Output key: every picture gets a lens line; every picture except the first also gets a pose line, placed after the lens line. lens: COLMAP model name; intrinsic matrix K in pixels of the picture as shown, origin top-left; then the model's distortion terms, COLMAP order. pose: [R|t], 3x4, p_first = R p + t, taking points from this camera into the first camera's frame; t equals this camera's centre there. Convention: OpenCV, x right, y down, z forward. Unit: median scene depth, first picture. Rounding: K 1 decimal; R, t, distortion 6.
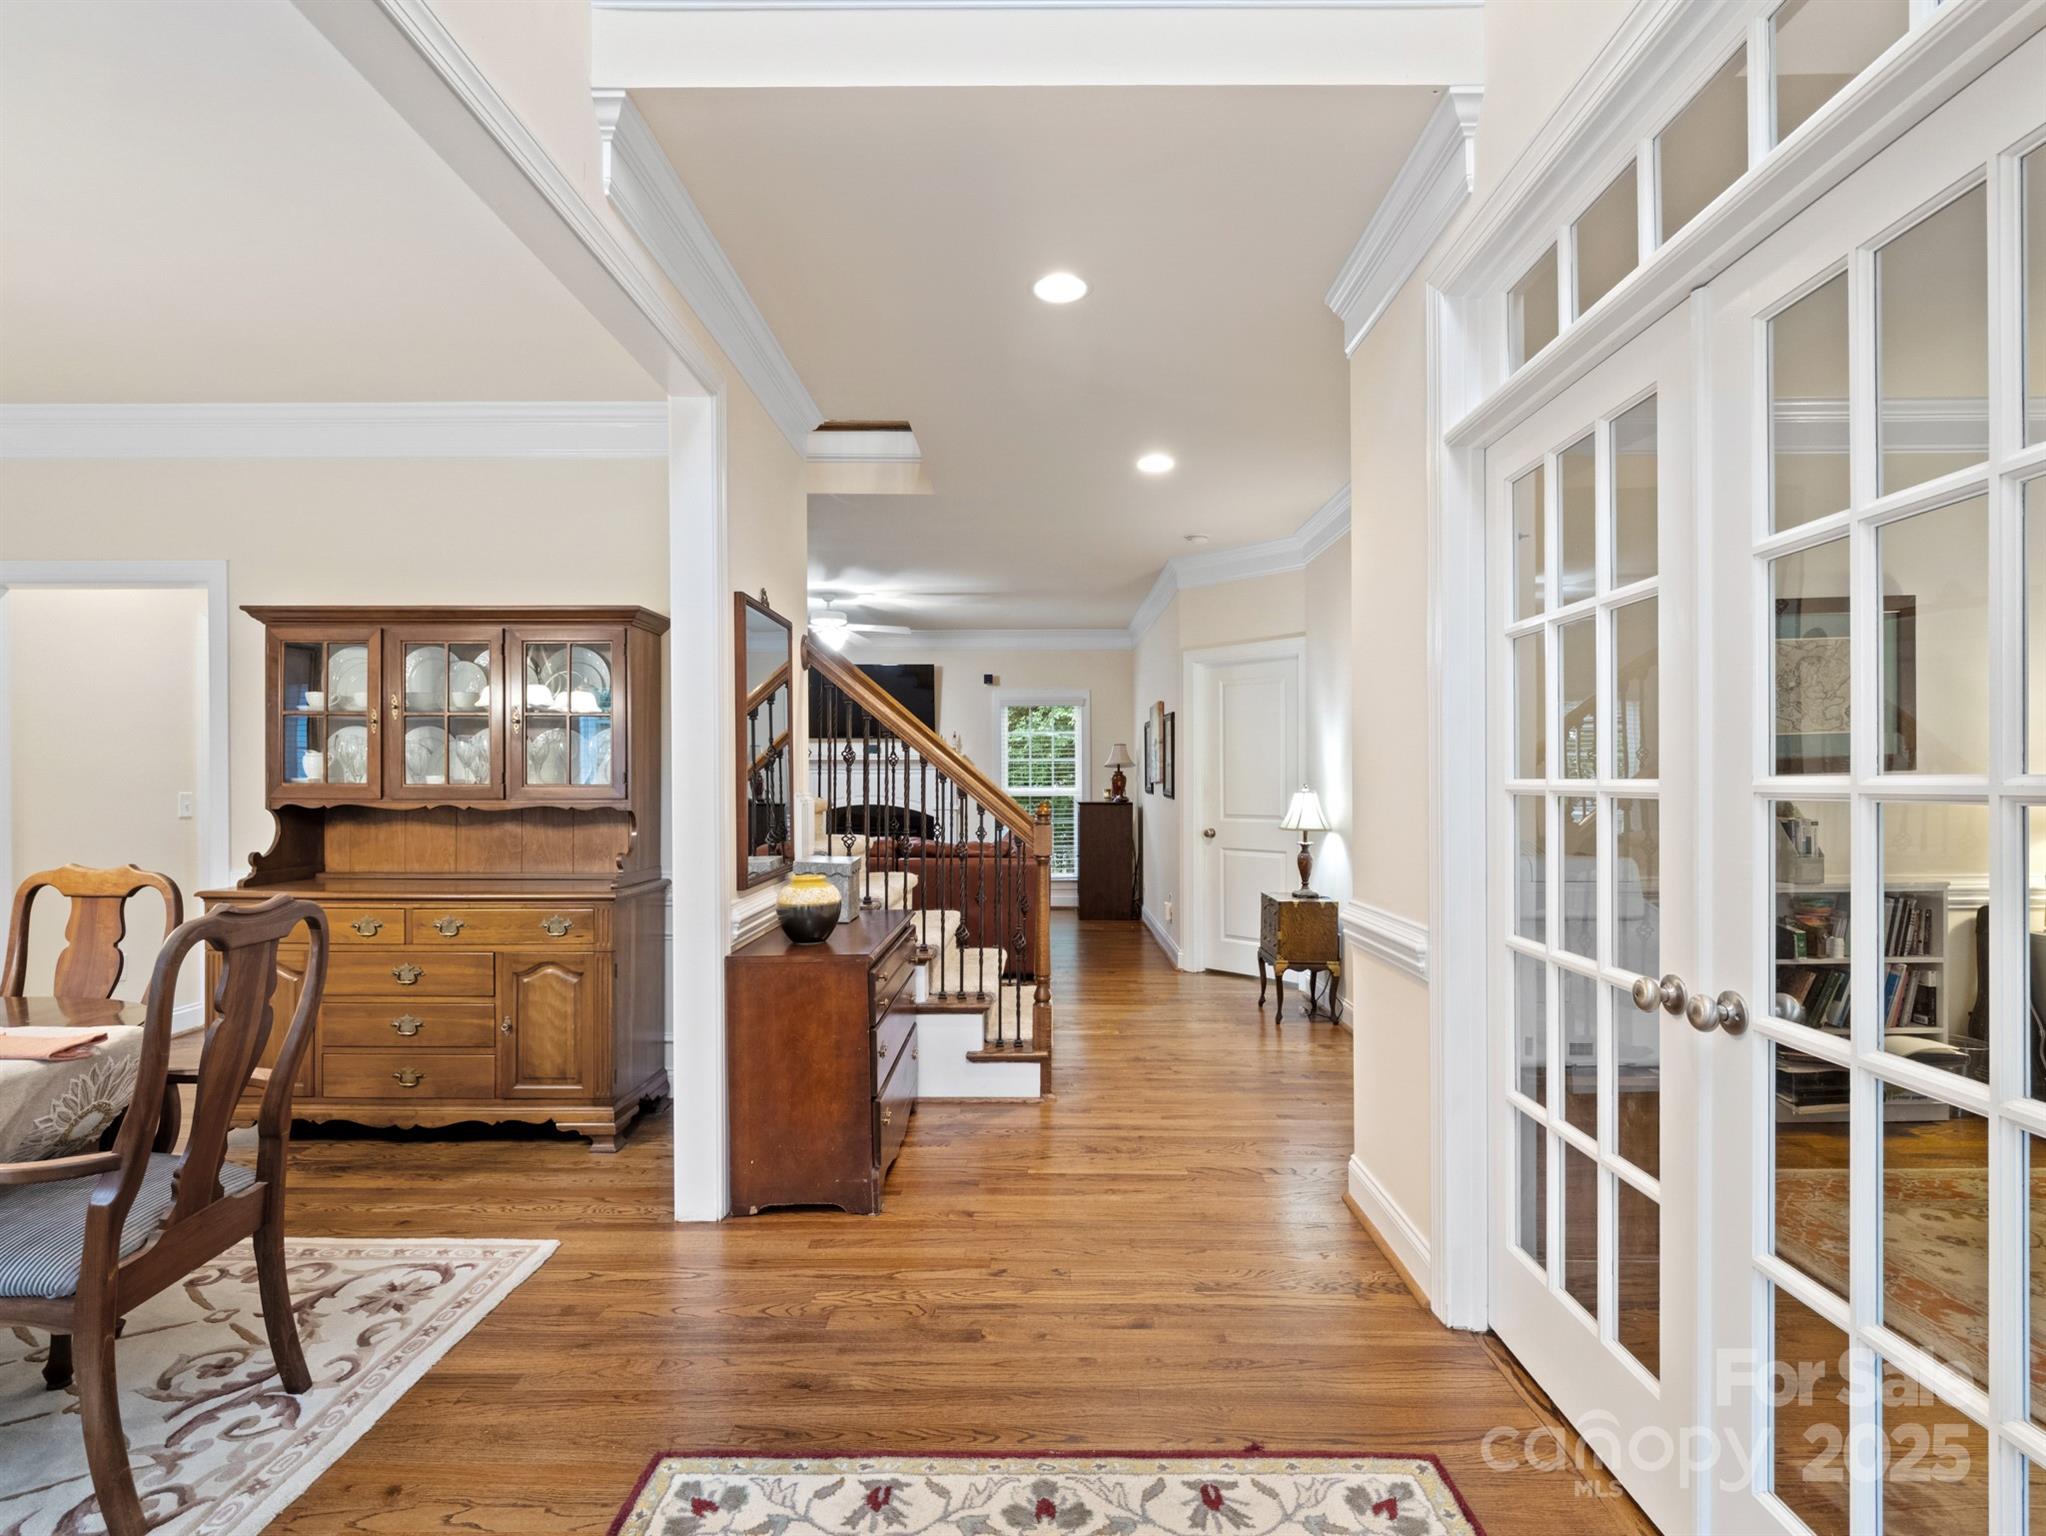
lens RADIAL K [[995.2, 0, 1020.5], [0, 995.2, 777.2], [0, 0, 1]] dist [-0.001597, -0.000921]
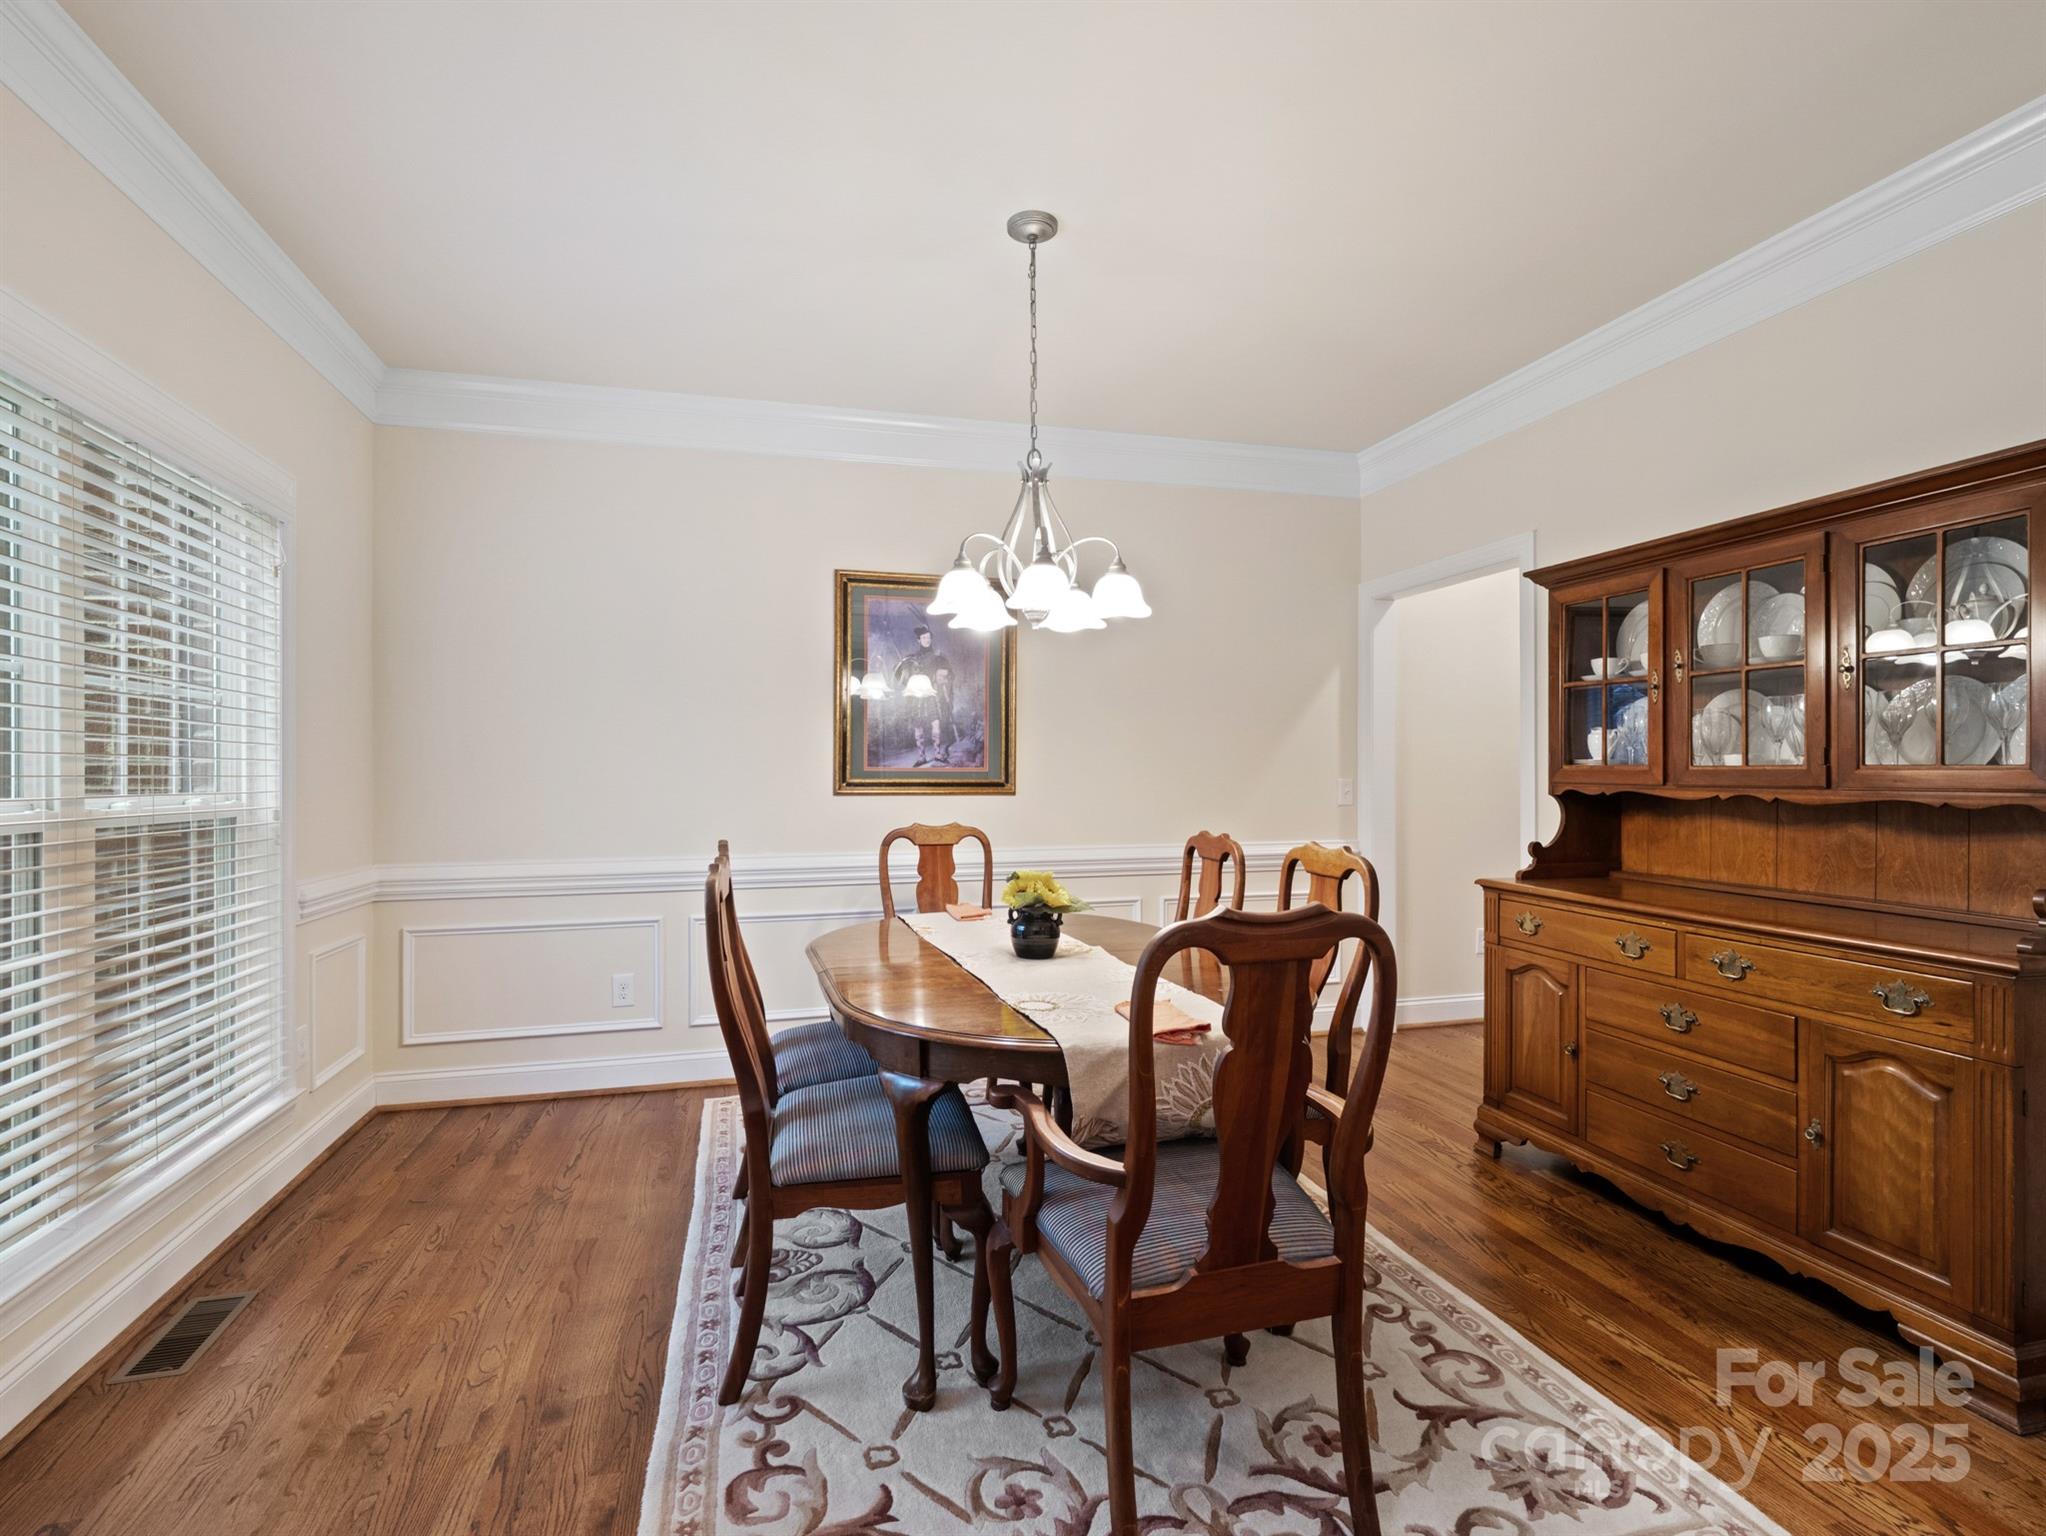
lens RADIAL K [[995.2, 0, 1005.3], [0, 995.2, 770.6], [0, 0, 1]] dist [-0.001597, -0.000921]
pose [[0.277706, 0.000976, -0.960666, -0.035006], [0.004343, 0.999988, 0.002271, 0.006681], [0.960656, -0.004803, 0.277699, 0.302513]]
